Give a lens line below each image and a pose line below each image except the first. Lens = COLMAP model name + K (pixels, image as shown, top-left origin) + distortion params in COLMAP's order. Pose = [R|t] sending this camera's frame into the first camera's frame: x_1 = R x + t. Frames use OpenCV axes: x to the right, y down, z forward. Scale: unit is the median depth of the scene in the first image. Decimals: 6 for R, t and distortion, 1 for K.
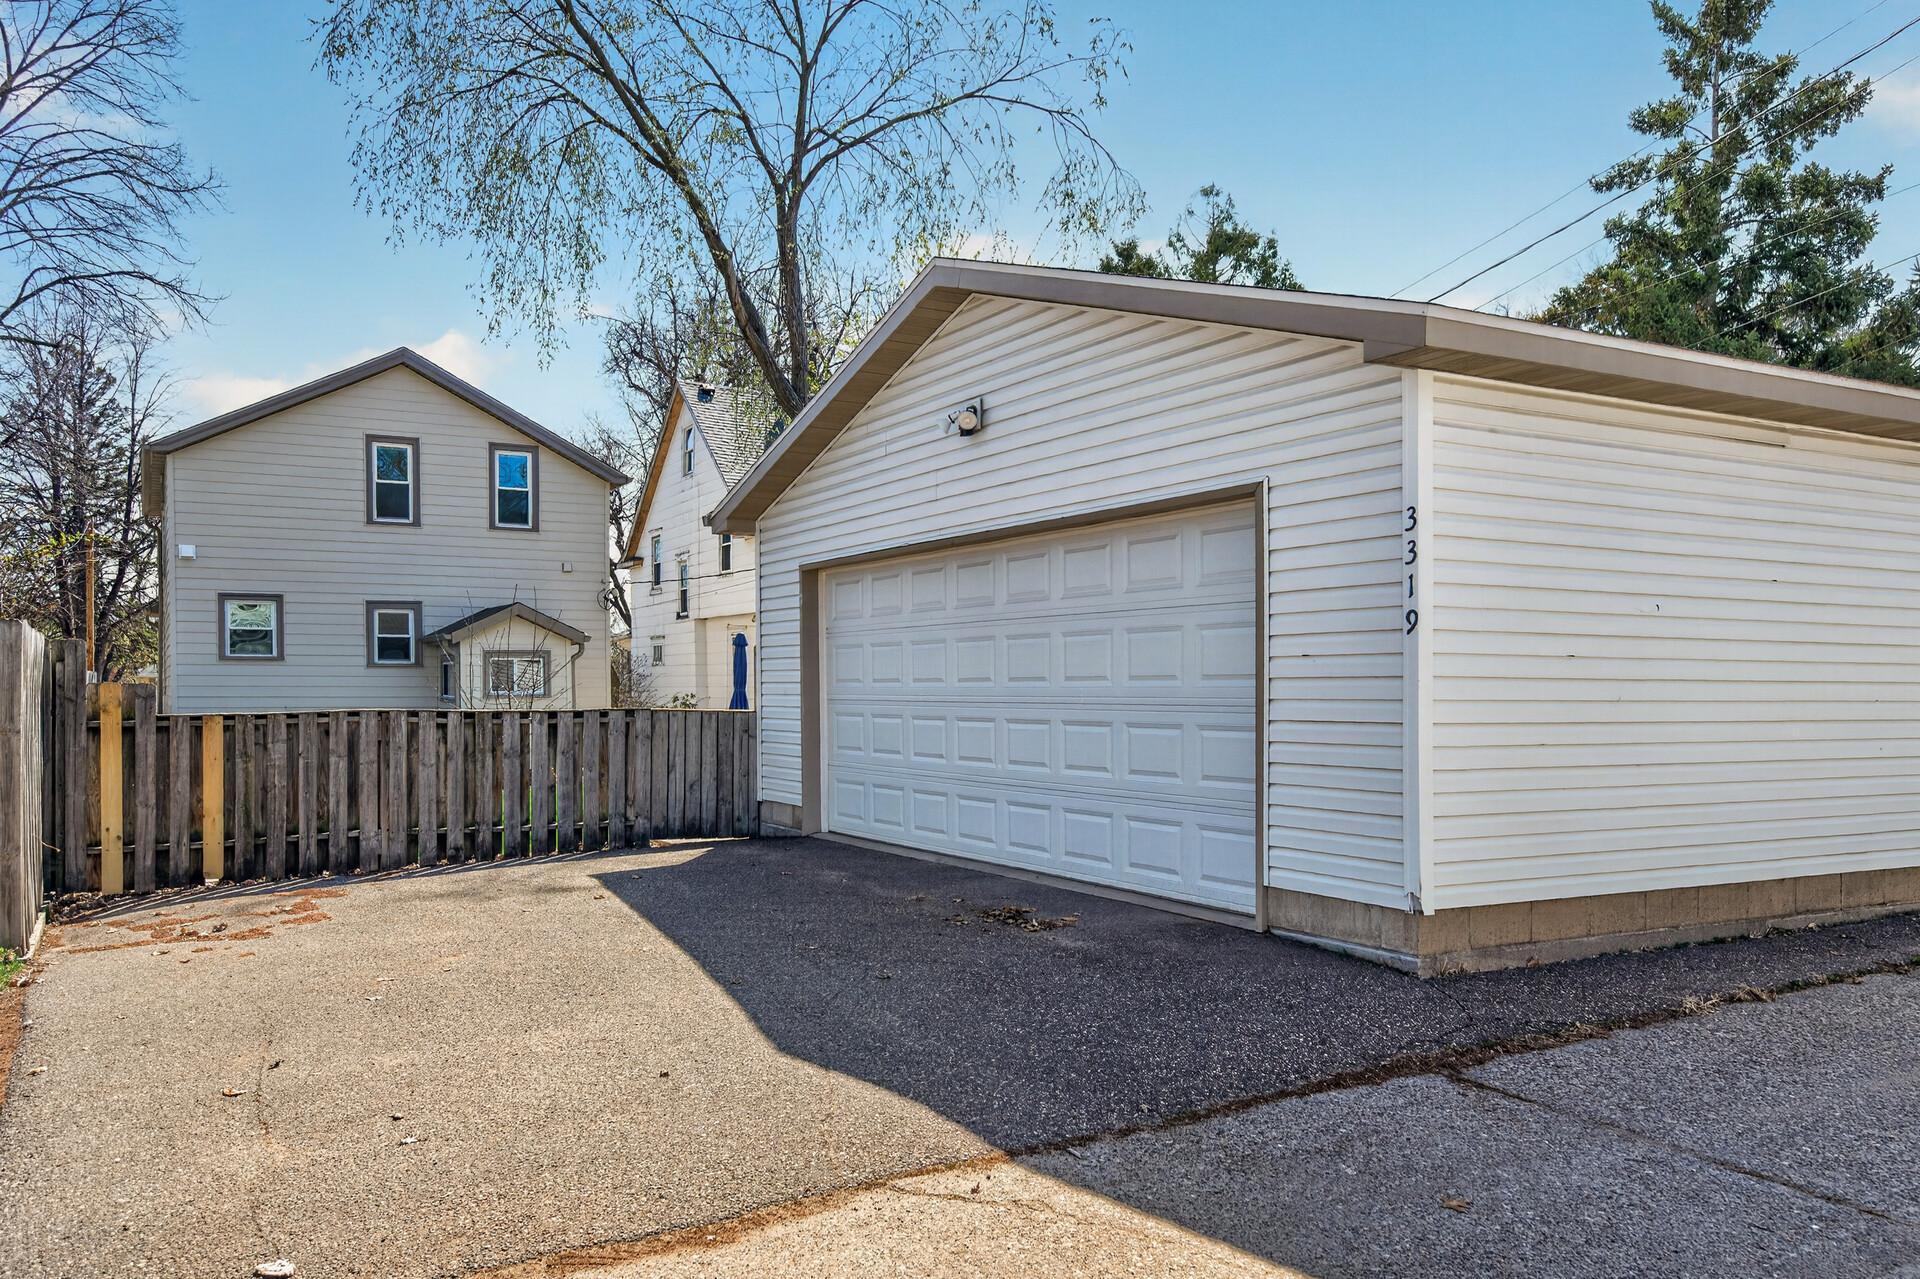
lens RADIAL K [[1223.9, 0, 958.8], [0, 1223.9, 698.8], [0, 0, 1]] dist [-0.002959, 0.007632]
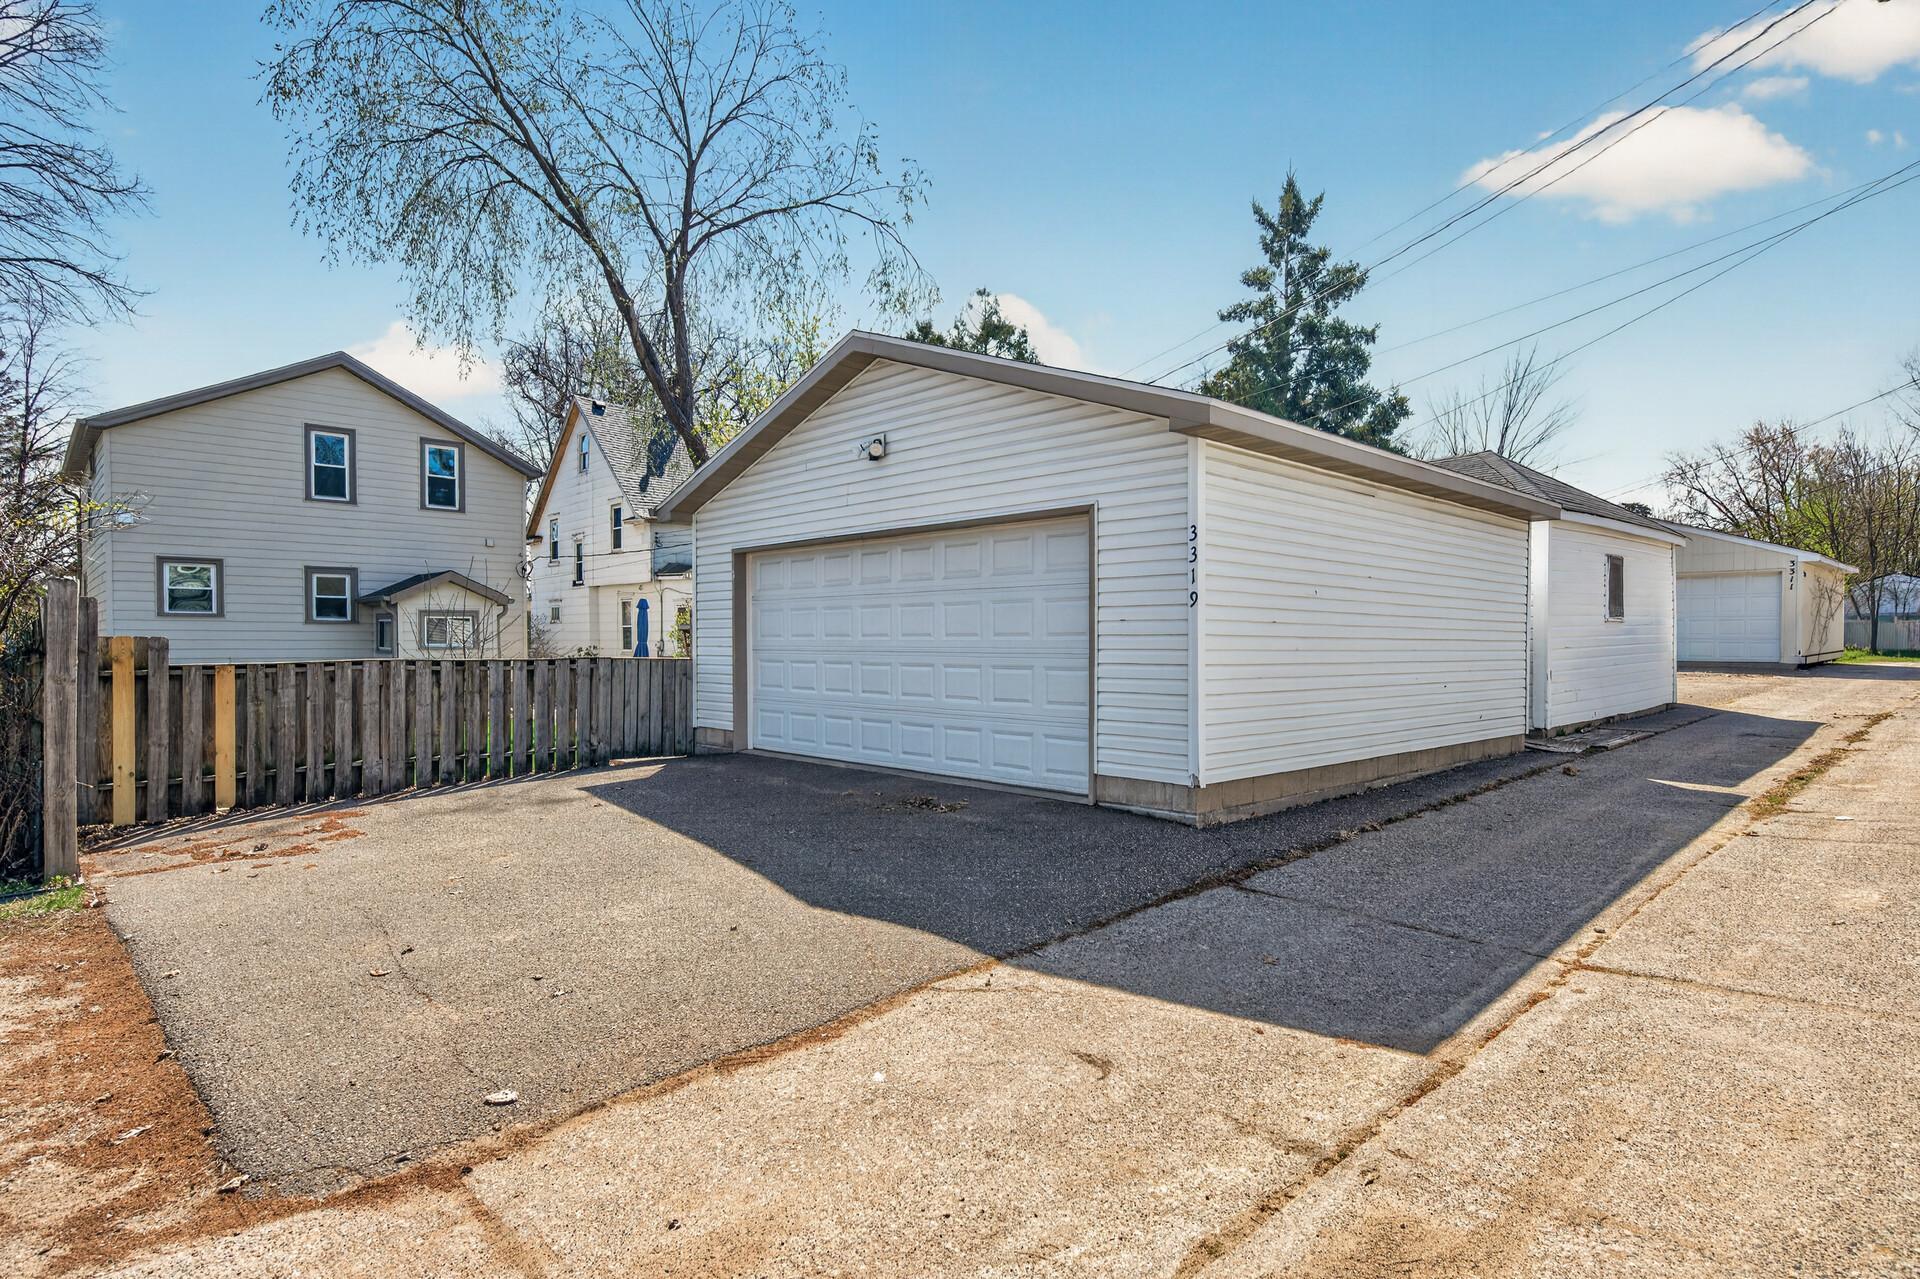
lens RADIAL K [[923.8, 0, 960.3], [0, 923.8, 650.1], [0, 0, 1]] dist [-0.001384, 0.000943]
pose [[0.957388, -0.001630, 0.288800, -0.144774], [0.001609, 0.999999, 0.000309, 0.000358], [-0.288801, 0.000169, 0.957389, -0.022000]]
